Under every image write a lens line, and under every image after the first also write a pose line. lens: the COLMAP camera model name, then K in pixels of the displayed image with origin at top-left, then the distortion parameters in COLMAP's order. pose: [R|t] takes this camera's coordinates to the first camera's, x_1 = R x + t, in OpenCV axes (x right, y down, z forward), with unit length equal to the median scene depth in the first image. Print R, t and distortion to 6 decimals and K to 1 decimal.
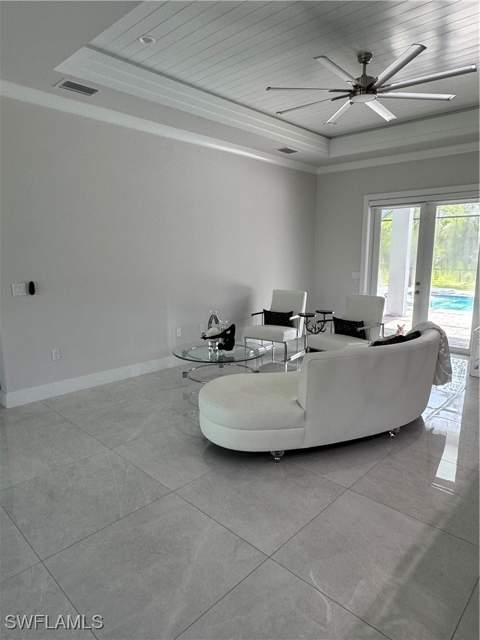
lens RADIAL K [[400.6, 0, 240.4], [0, 400.6, 319.3], [0, 0, 1]] dist [0.005817, 0.001863]
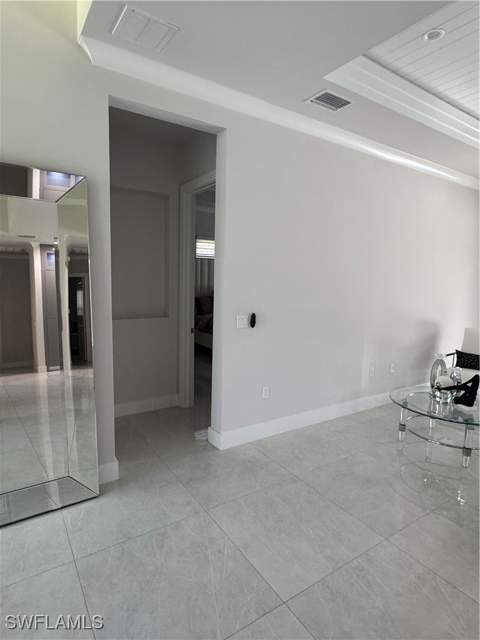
lens RADIAL K [[361.1, 0, 239.2], [0, 361.1, 321.4], [0, 0, 1]] dist [-0.006109, 0.000902]
pose [[0.975060, 0.054255, -0.215209, -0.370666], [-0.063248, 0.997380, -0.035118, -0.044003], [0.212739, 0.047854, 0.975936, 0.185565]]
